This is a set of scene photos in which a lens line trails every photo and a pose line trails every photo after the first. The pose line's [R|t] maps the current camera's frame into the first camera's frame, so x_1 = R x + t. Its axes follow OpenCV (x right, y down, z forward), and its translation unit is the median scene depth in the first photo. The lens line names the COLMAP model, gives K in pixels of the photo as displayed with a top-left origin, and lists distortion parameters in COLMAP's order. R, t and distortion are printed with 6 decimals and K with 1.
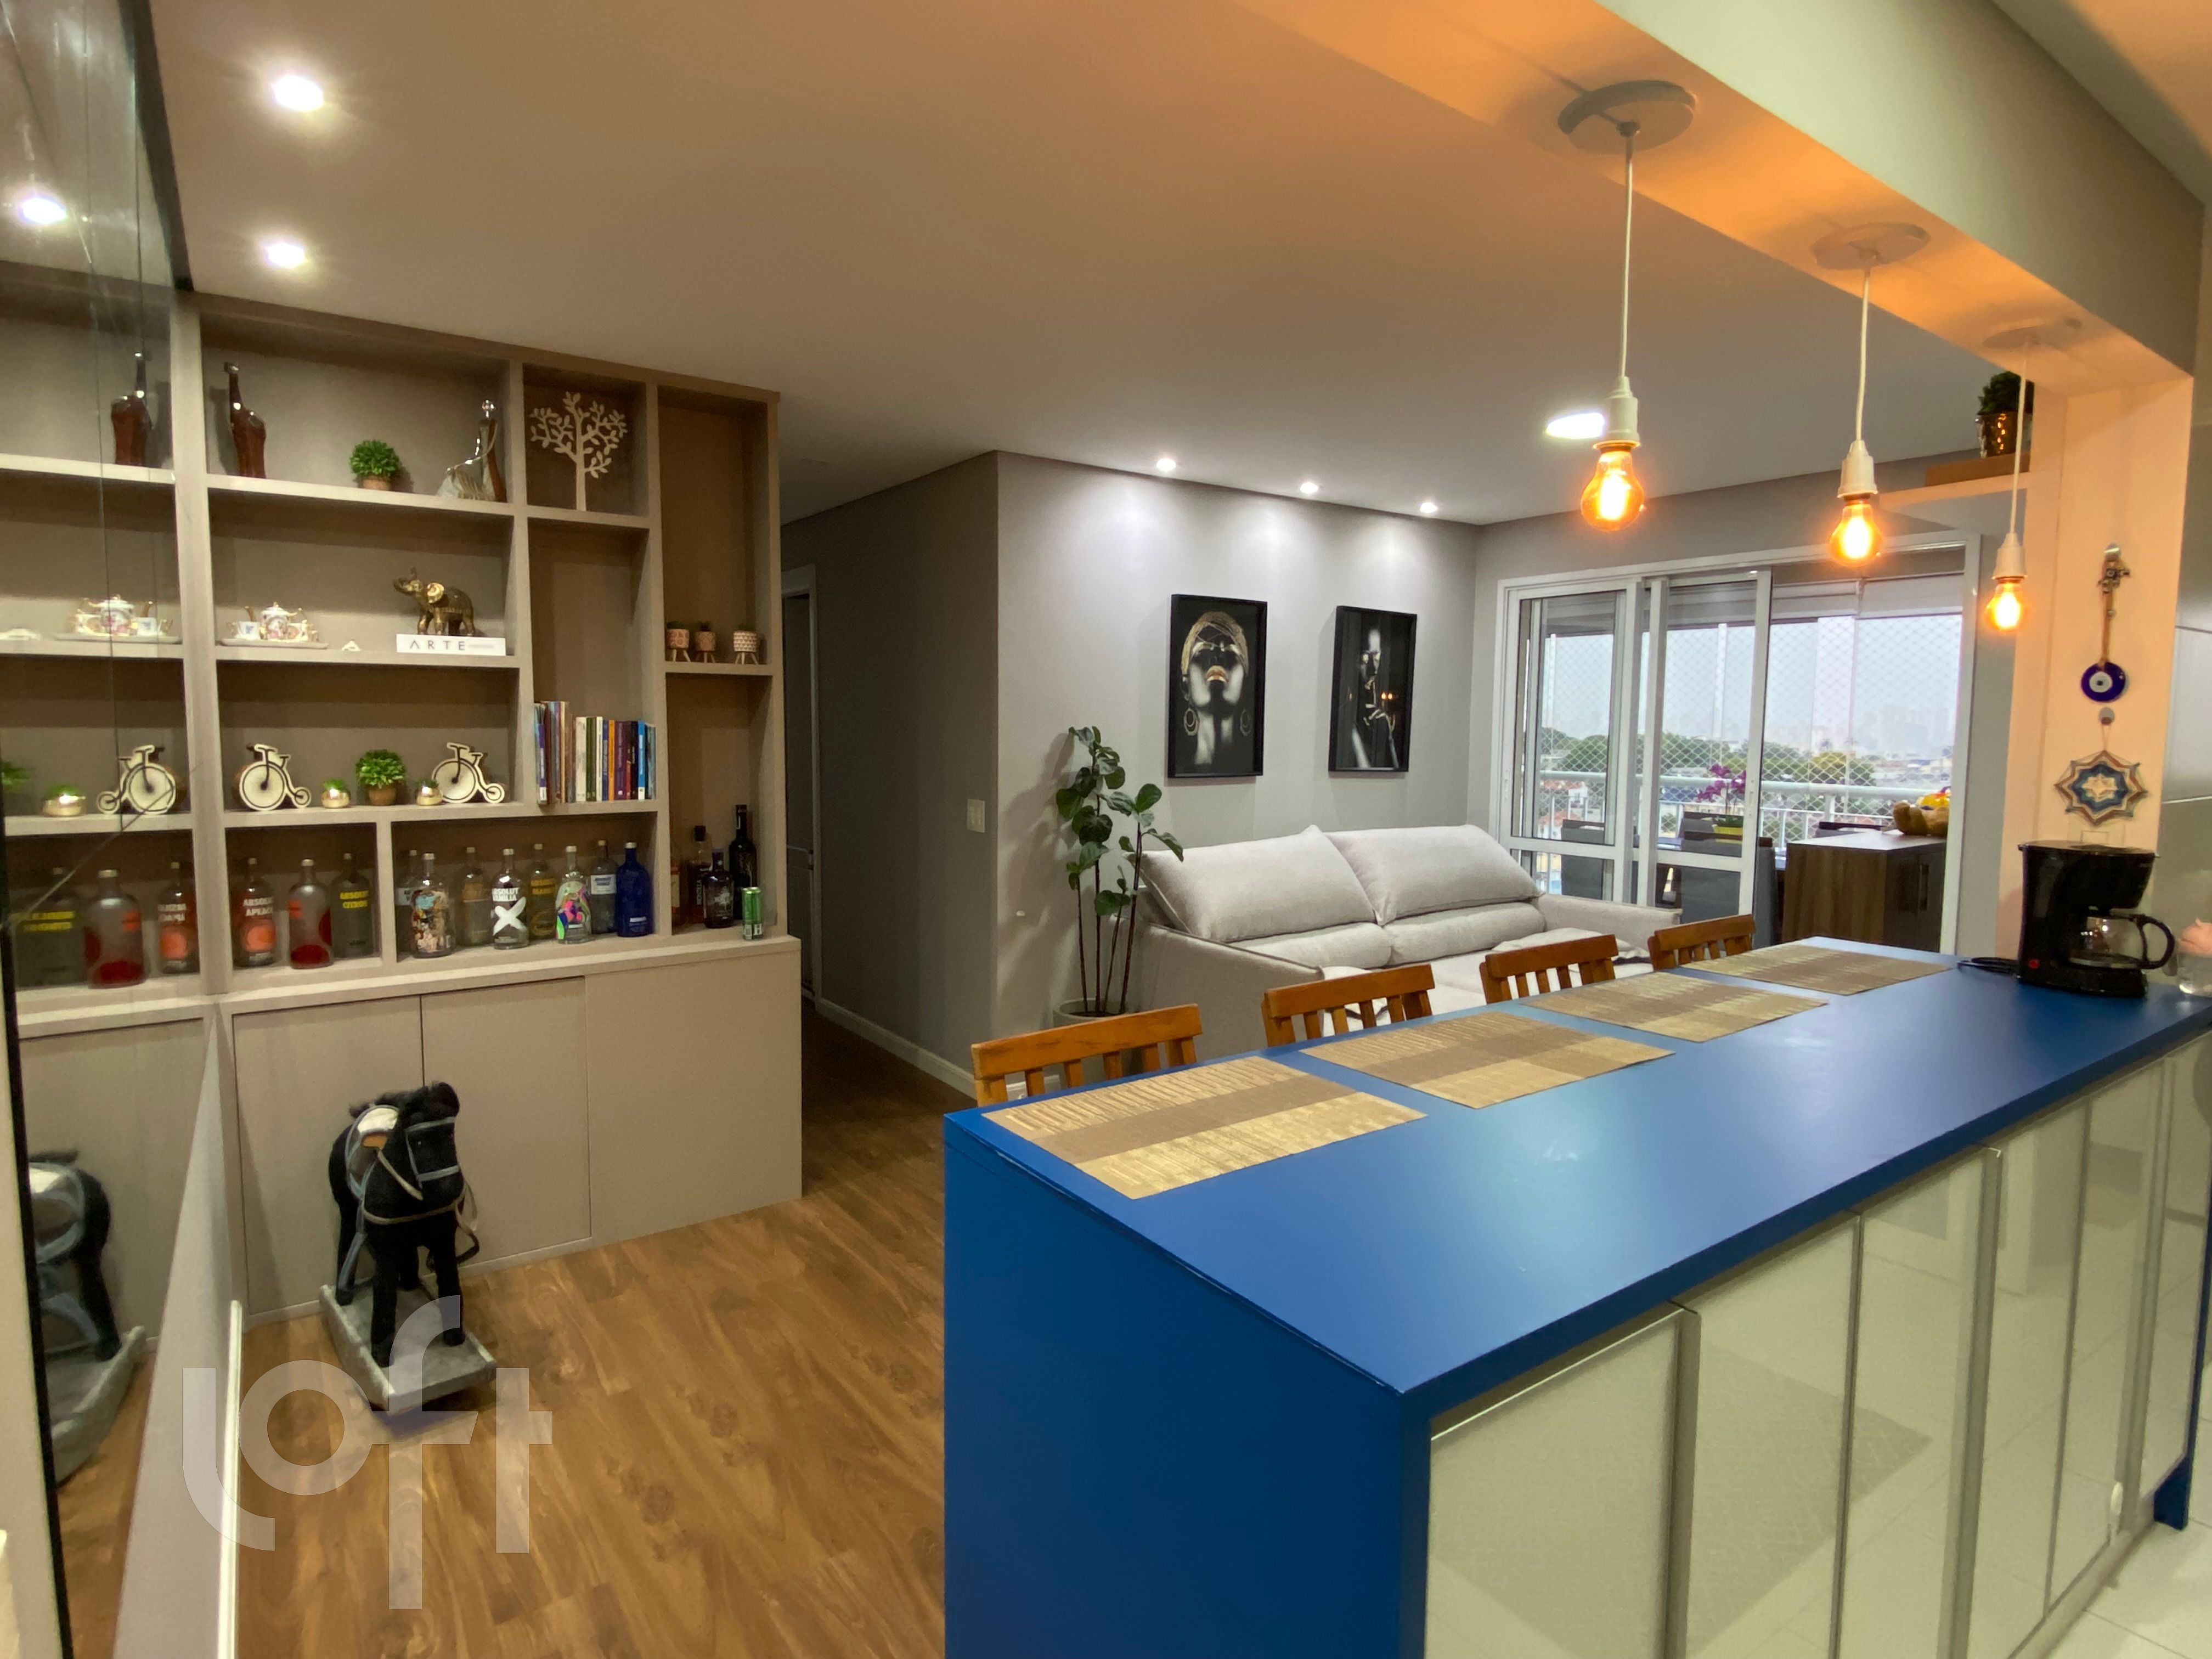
lens RADIAL K [[1160.4, 0, 1110.7], [0, 1160.4, 823.9], [0, 0, 1]] dist [0.002512, 0.000755]
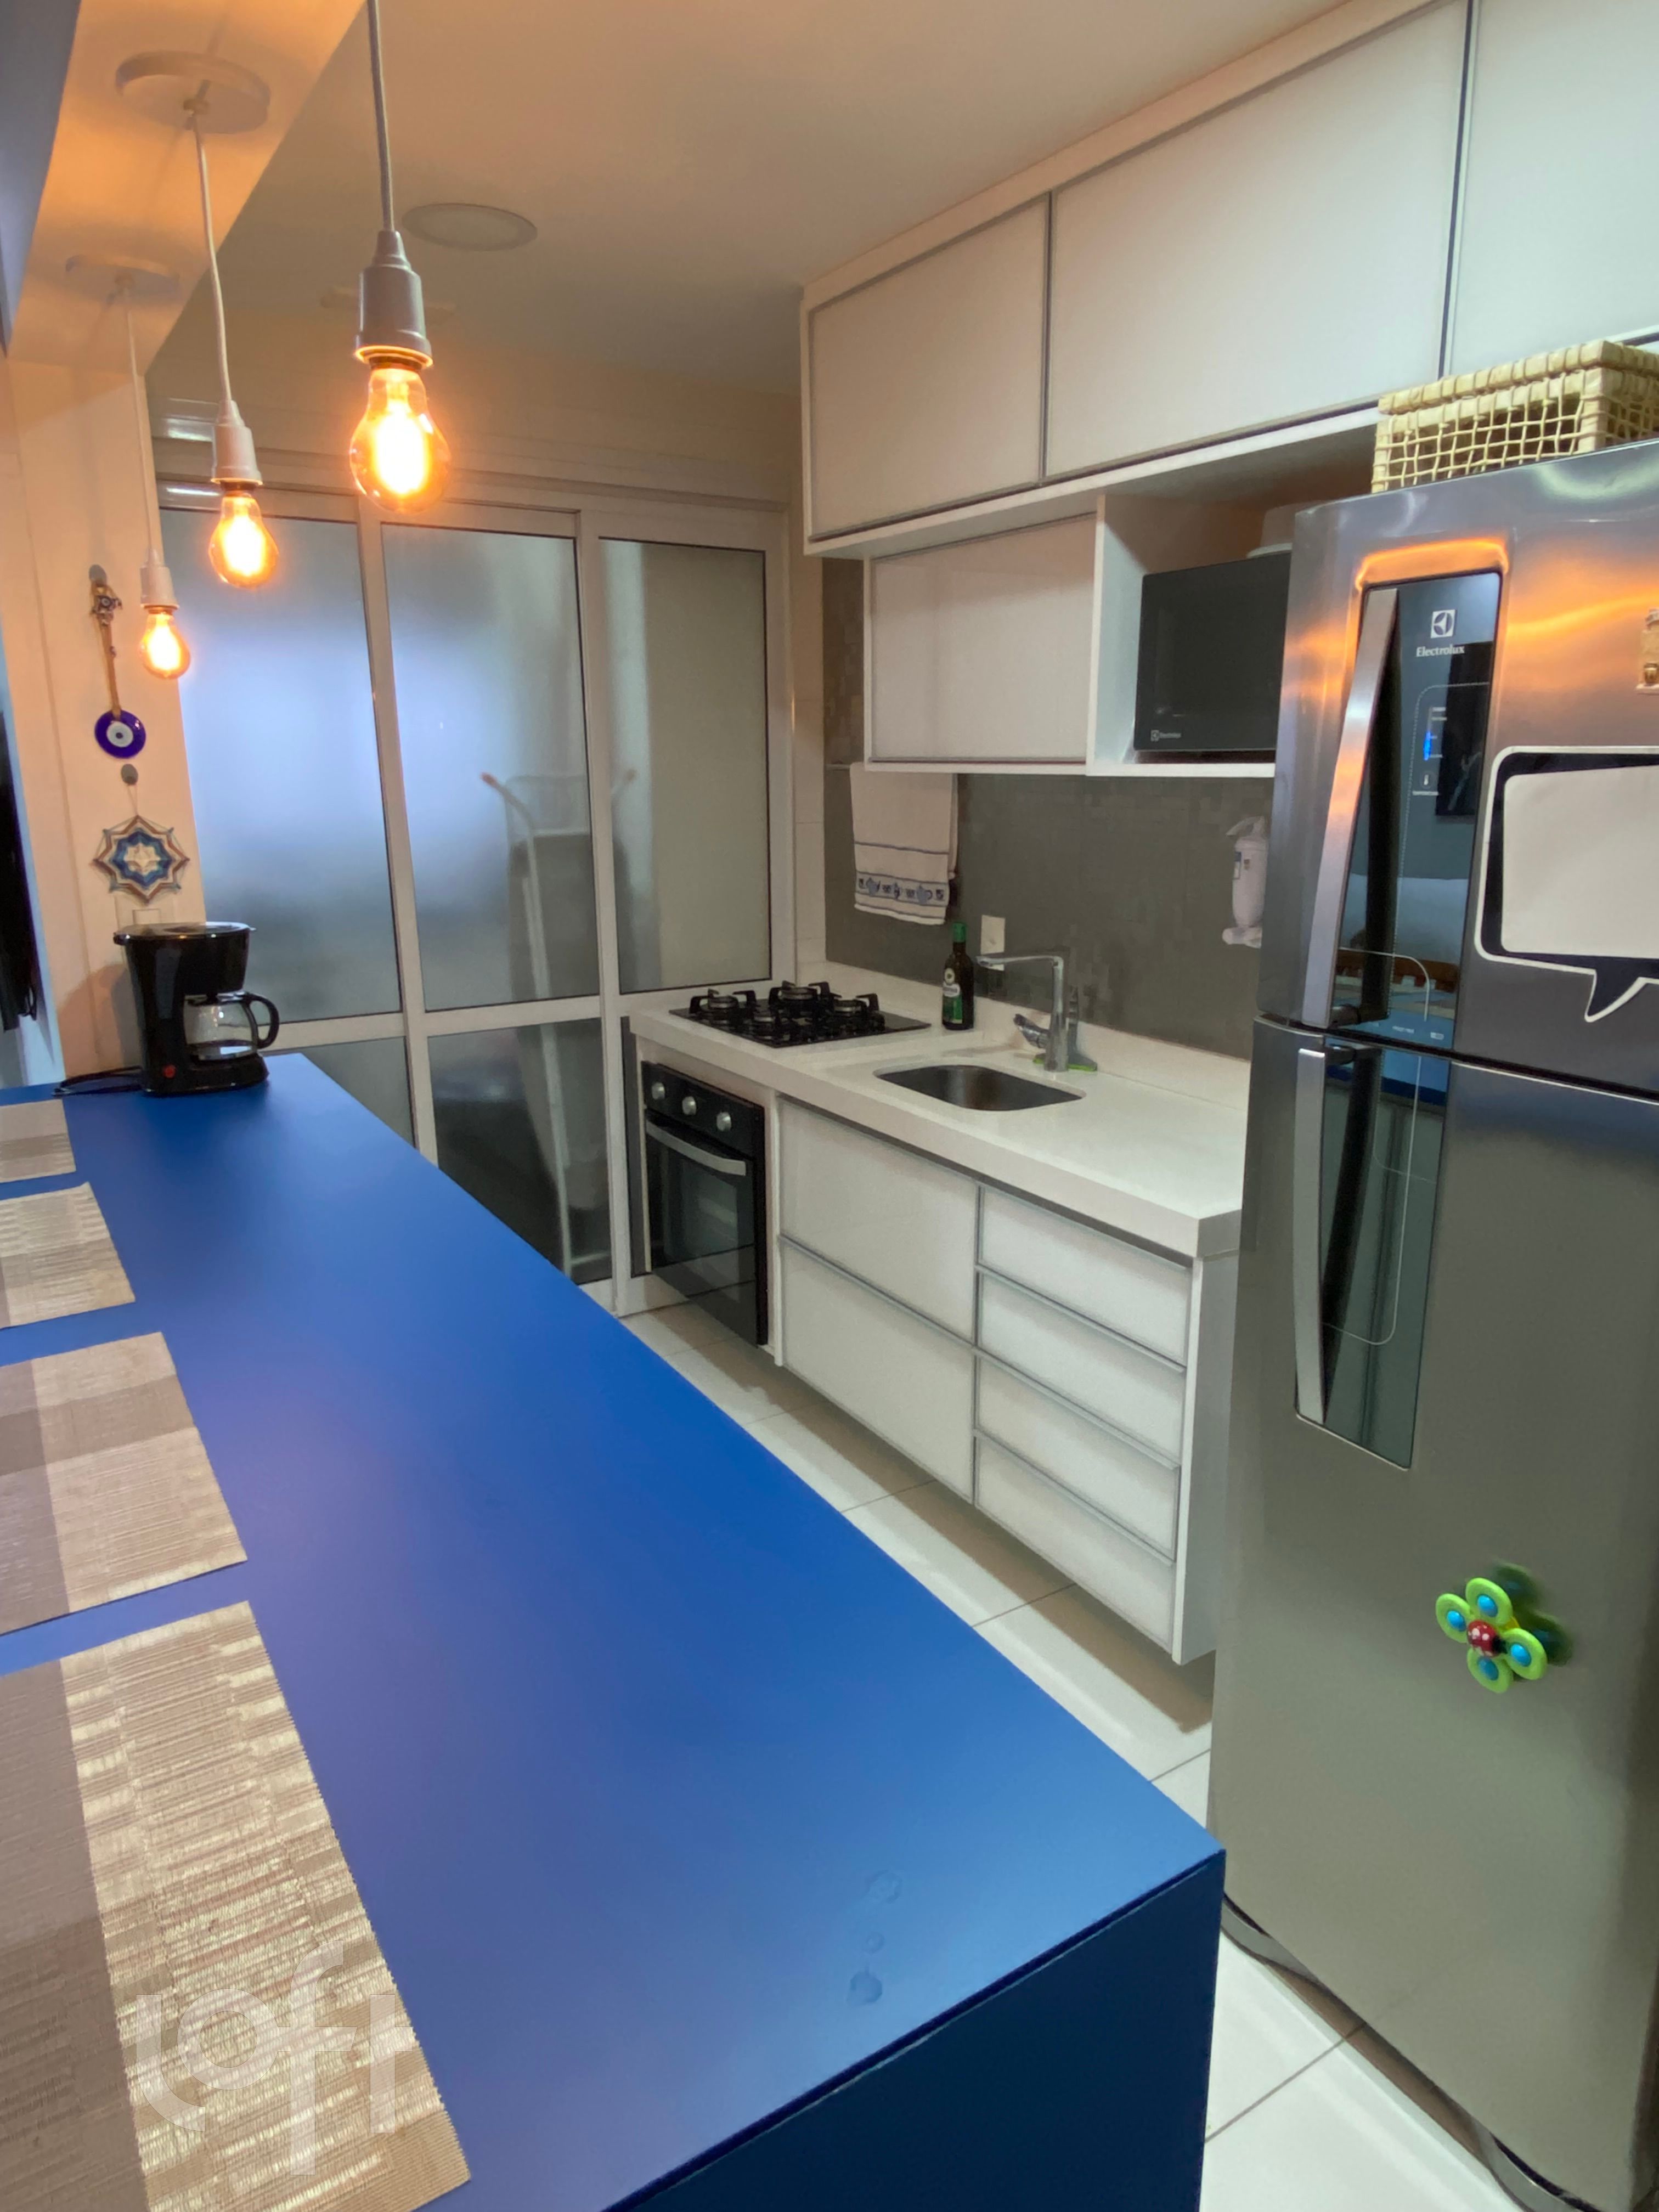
lens RADIAL K [[1391.1, 0, 839.6], [0, 1391.1, 1095.5], [0, 0, 1]] dist [-0.001706, -0.002175]
pose [[0.050804, -0.250482, 0.966787, -0.399122], [0.091936, 0.965100, 0.245214, -0.155914], [-0.994468, 0.076425, 0.072060, 0.971274]]
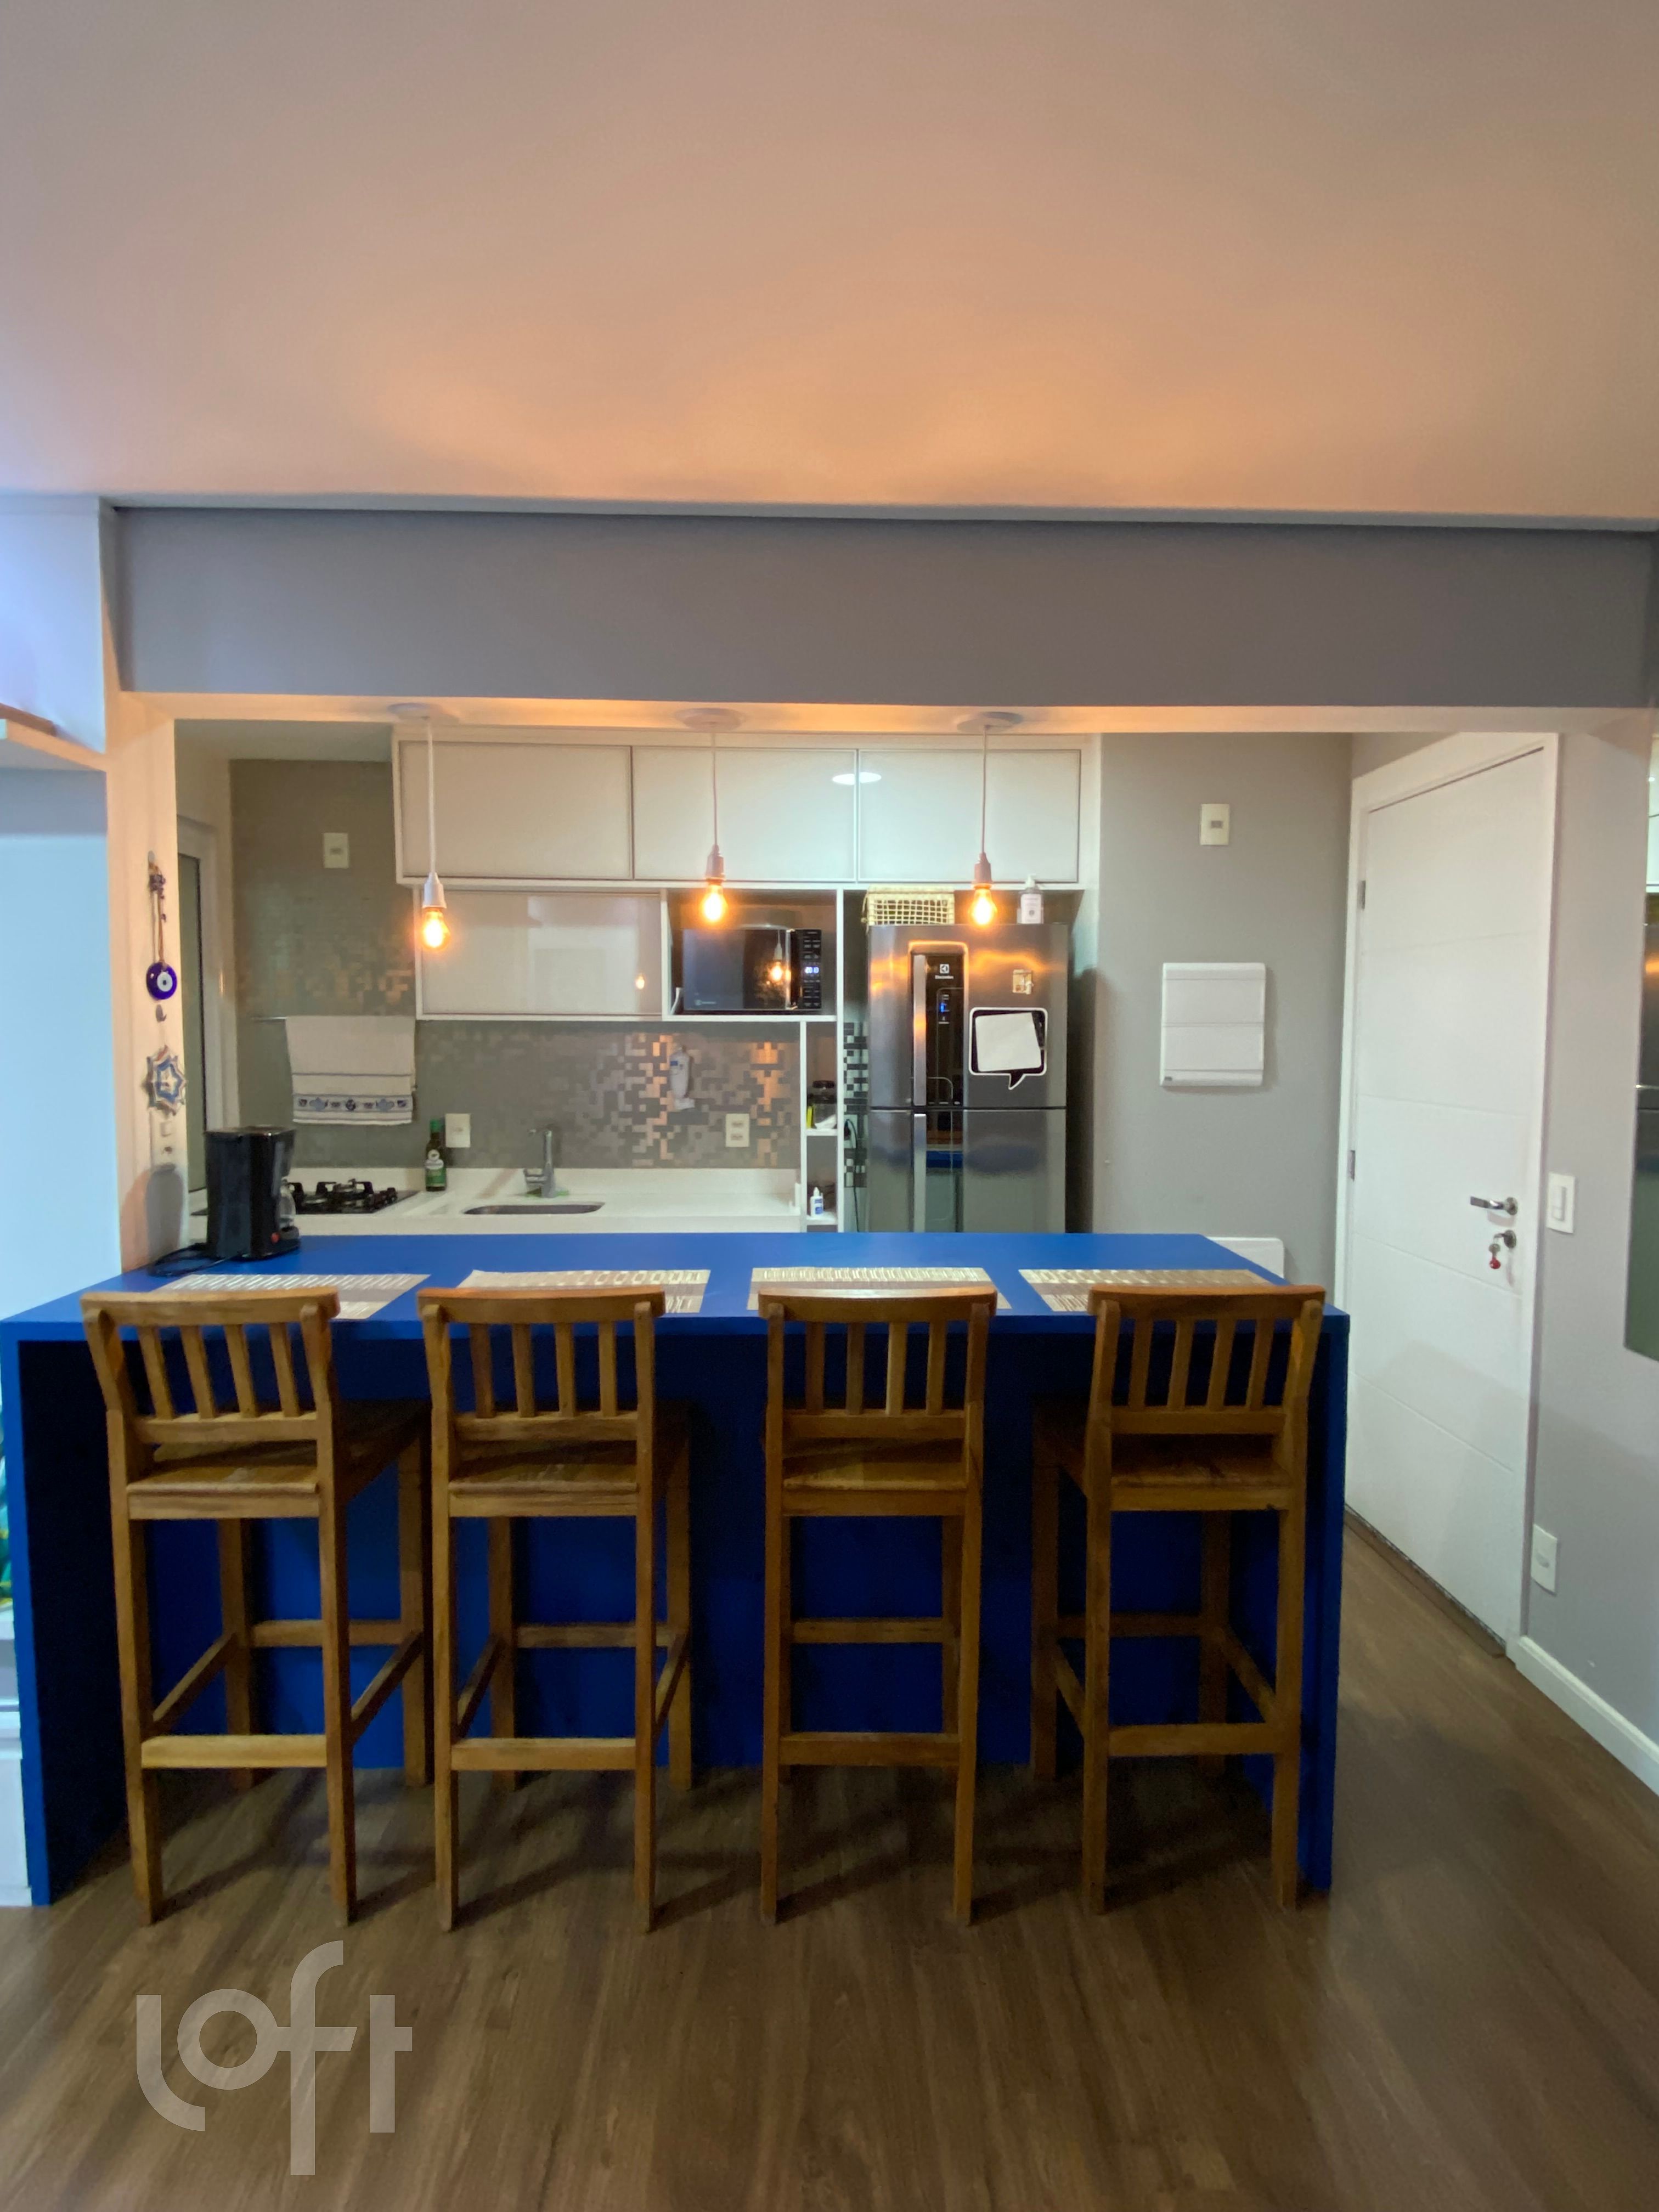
lens RADIAL K [[1110.6, 0, 830.8], [0, 1110.6, 1097.1], [0, 0, 1]] dist [0.001412, 0.000023]
pose [[-0.839175, -0.048468, 0.541697, -0.481797], [0.034993, 0.989145, 0.142714, -0.325021], [-0.542734, 0.138718, -0.828370, 3.507335]]
